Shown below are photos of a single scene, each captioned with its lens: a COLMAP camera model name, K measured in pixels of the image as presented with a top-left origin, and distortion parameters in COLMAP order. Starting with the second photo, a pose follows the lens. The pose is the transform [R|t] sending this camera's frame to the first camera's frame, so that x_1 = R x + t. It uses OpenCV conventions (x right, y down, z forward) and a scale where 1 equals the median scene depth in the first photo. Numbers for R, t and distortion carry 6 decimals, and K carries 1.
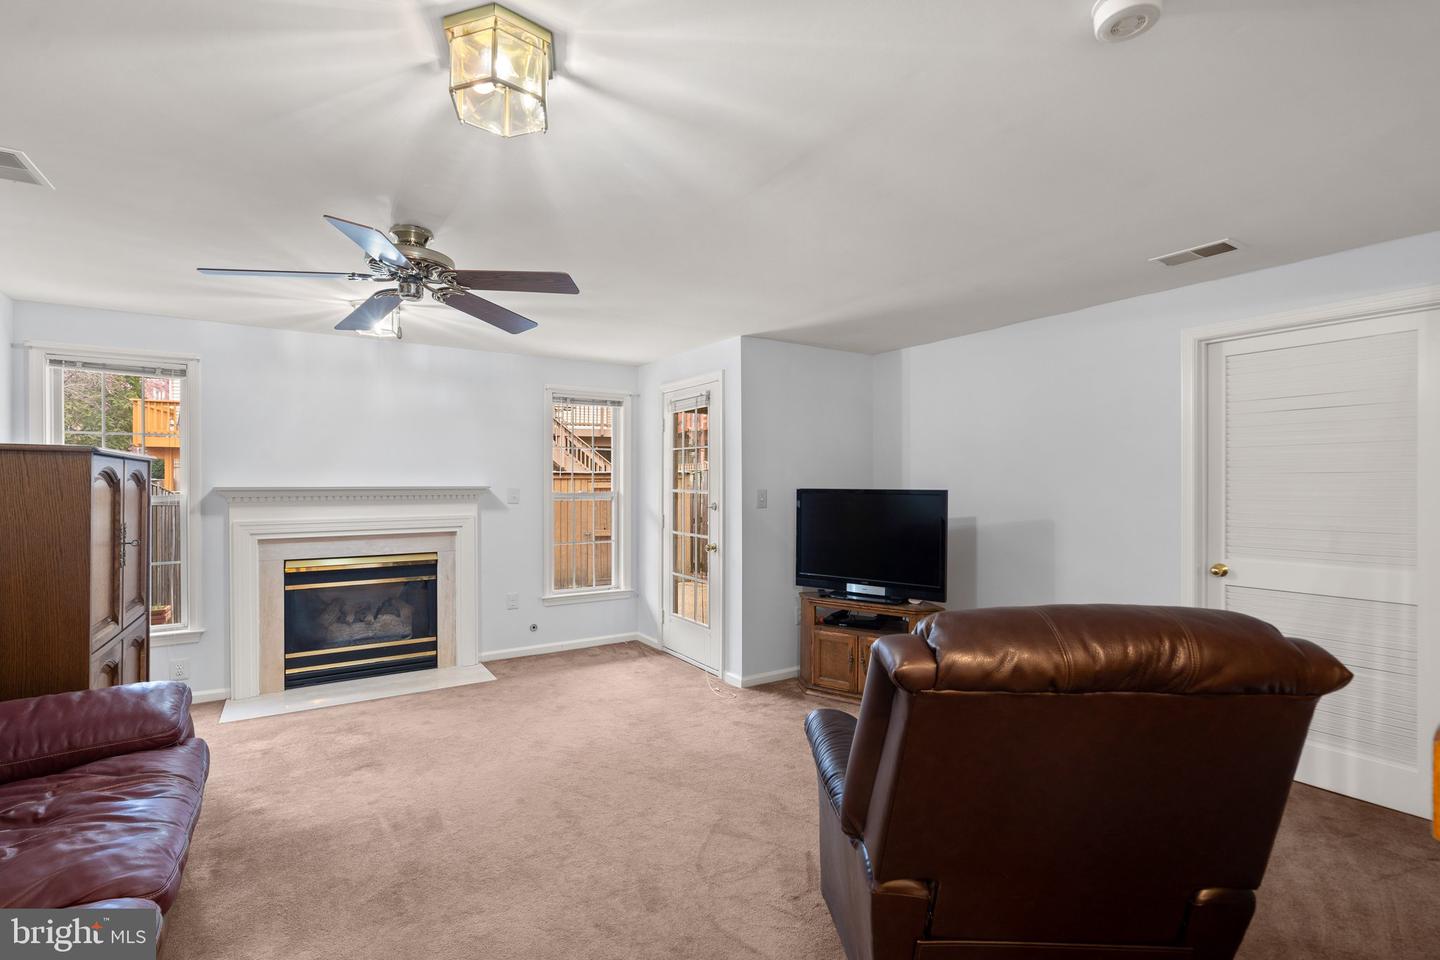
lens RADIAL K [[661.2, 0, 718.3], [0, 661.2, 479.6], [0, 0, 1]] dist [-0.008760, 0.002362]
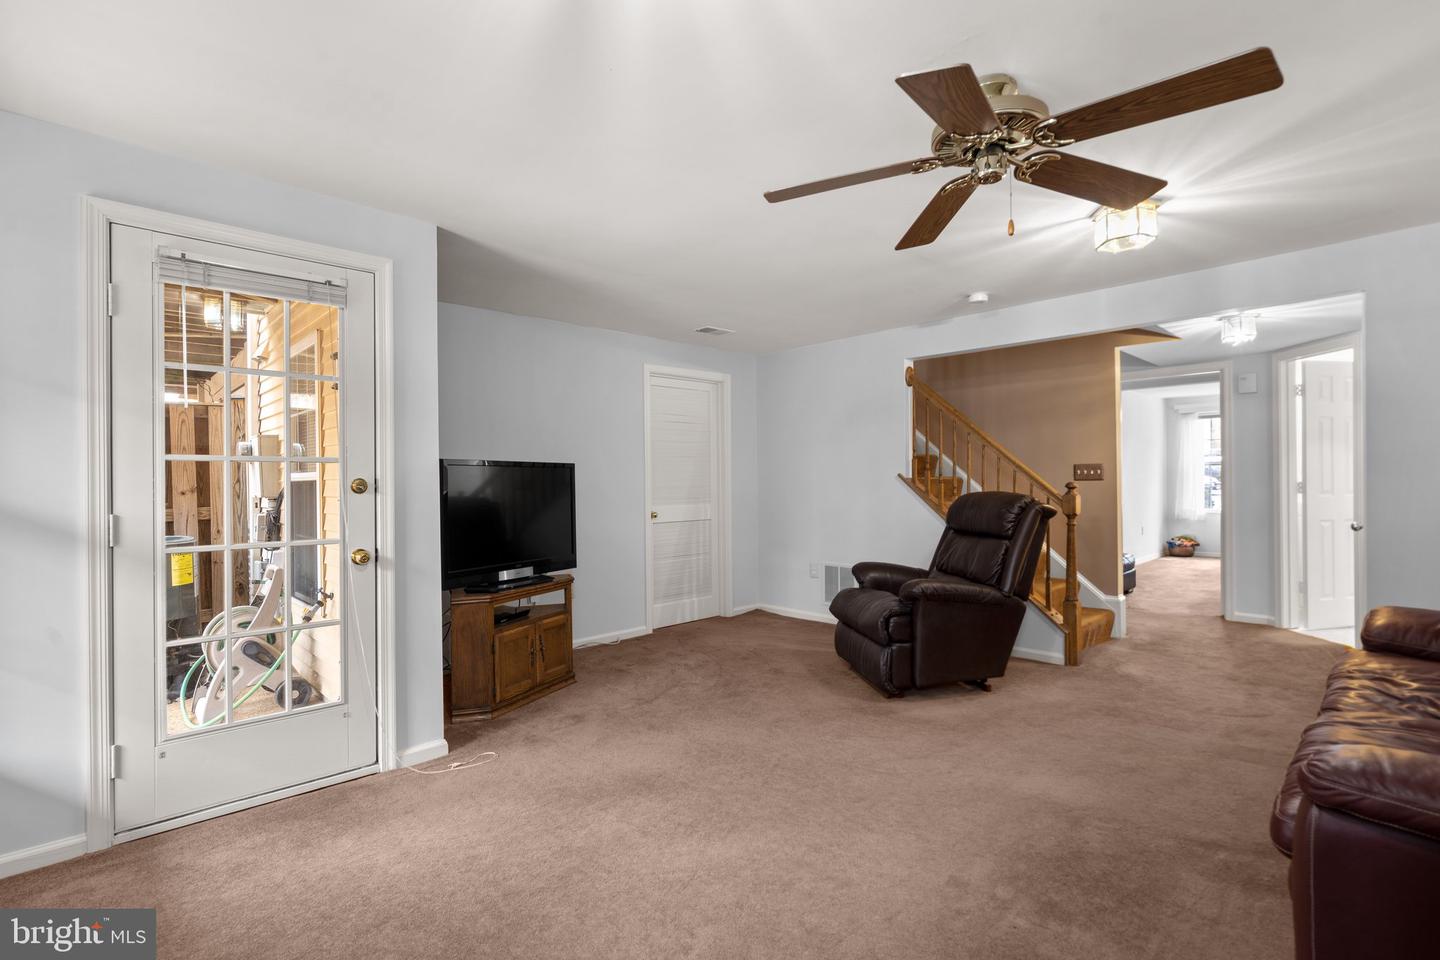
lens RADIAL K [[661.2, 0, 718.3], [0, 661.2, 482.3], [0, 0, 1]] dist [-0.008760, 0.002362]
pose [[-0.184291, -0.006464, 0.982850, -0.671072], [-0.005566, 0.999969, 0.005533, 0.033985], [-0.982856, -0.004451, -0.184322, 0.849372]]
